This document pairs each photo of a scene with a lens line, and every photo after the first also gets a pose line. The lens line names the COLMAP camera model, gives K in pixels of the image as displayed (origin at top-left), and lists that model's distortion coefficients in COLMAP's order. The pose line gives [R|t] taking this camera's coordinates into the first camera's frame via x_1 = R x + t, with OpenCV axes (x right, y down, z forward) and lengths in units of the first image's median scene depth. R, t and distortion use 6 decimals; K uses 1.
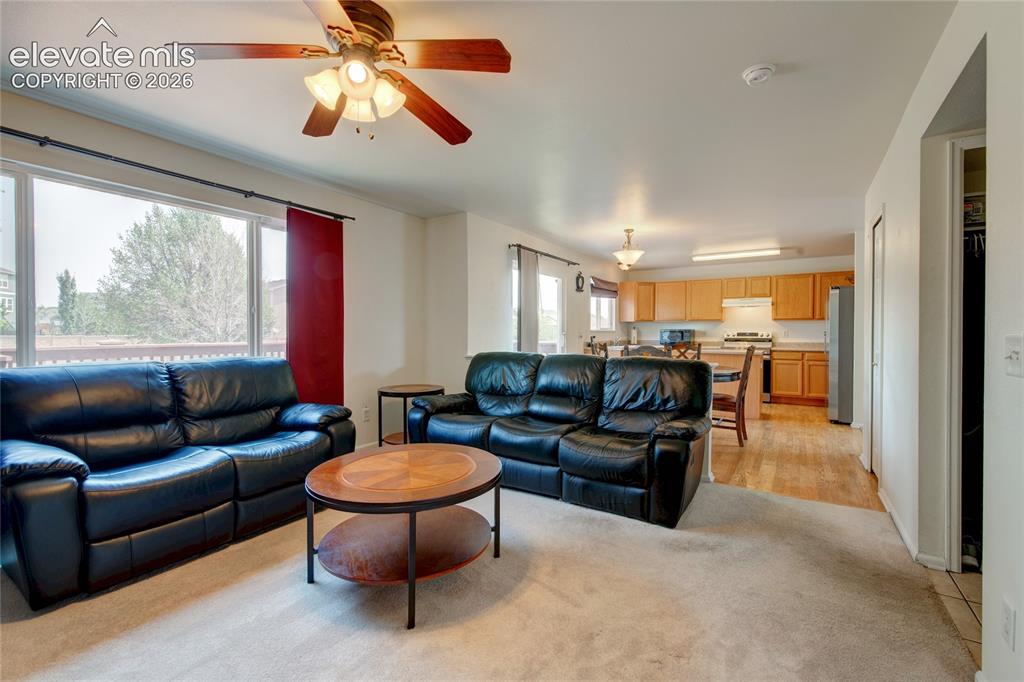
lens RADIAL K [[455.5, 0, 520.4], [0, 455.5, 341.3], [0, 0, 1]] dist [-0.018136, 0.000022]
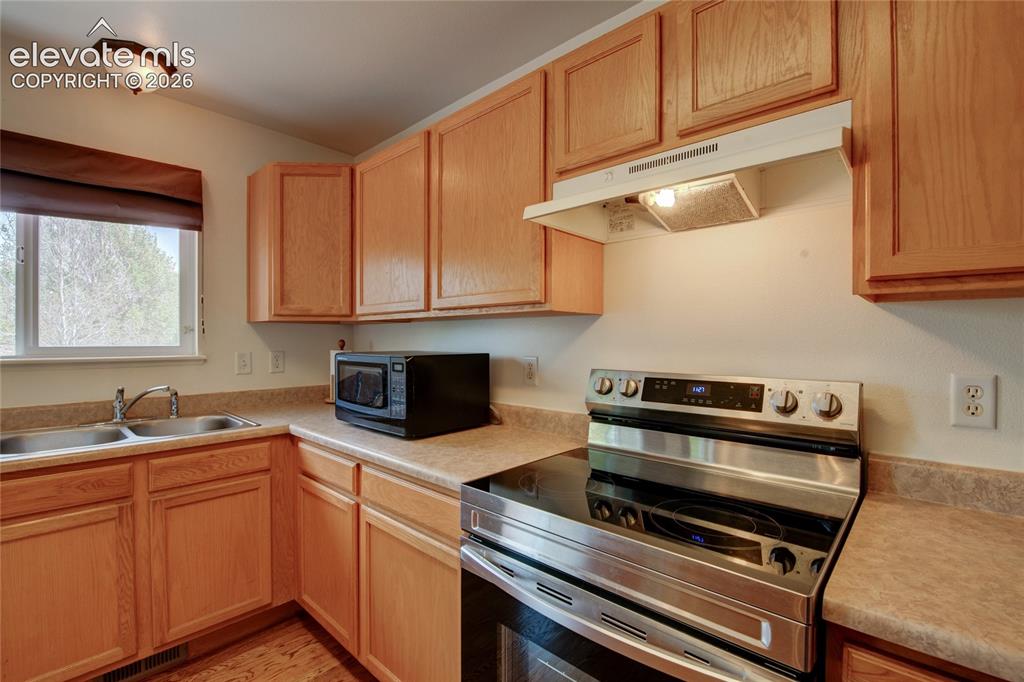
lens RADIAL K [[455.5, 0, 549.5], [0, 455.5, 343.9], [0, 0, 1]] dist [-0.018136, 0.000022]
pose [[0.988444, 0.001066, -0.151582, 0.483508], [-0.002501, 0.999954, -0.009274, -0.030906], [0.151565, 0.009546, 0.988401, 0.852418]]
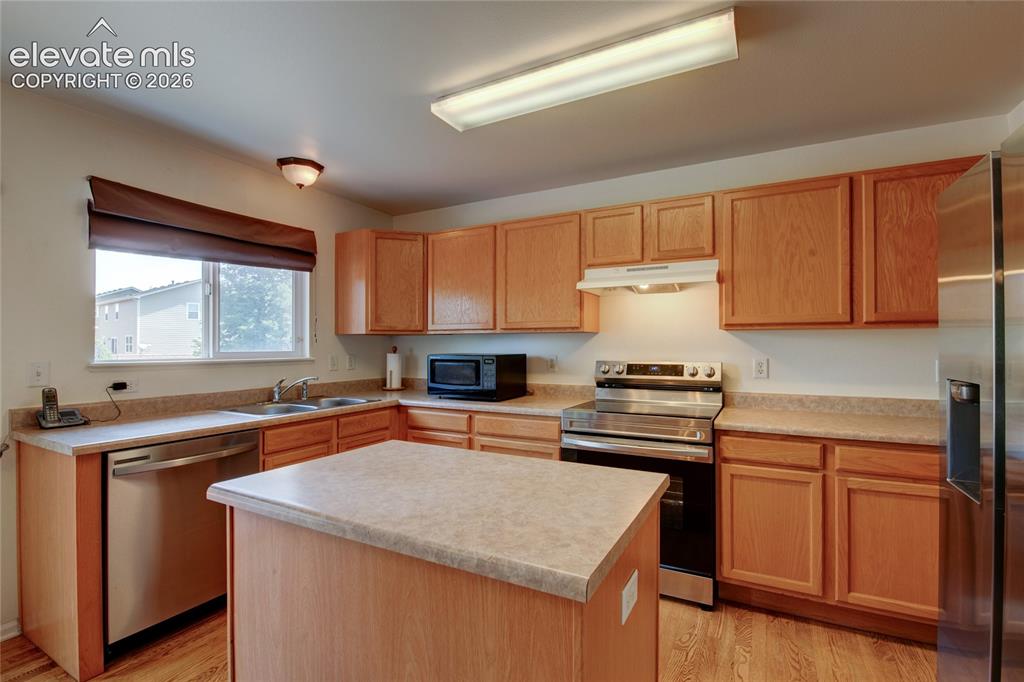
lens RADIAL K [[455.5, 0, 512.9], [0, 455.5, 343.6], [0, 0, 1]] dist [-0.018136, 0.000022]
pose [[0.999342, -0.003854, 0.036058, 0.387281], [0.004630, 0.999759, -0.021471, -0.028581], [-0.035967, 0.021624, 0.999119, 0.666963]]
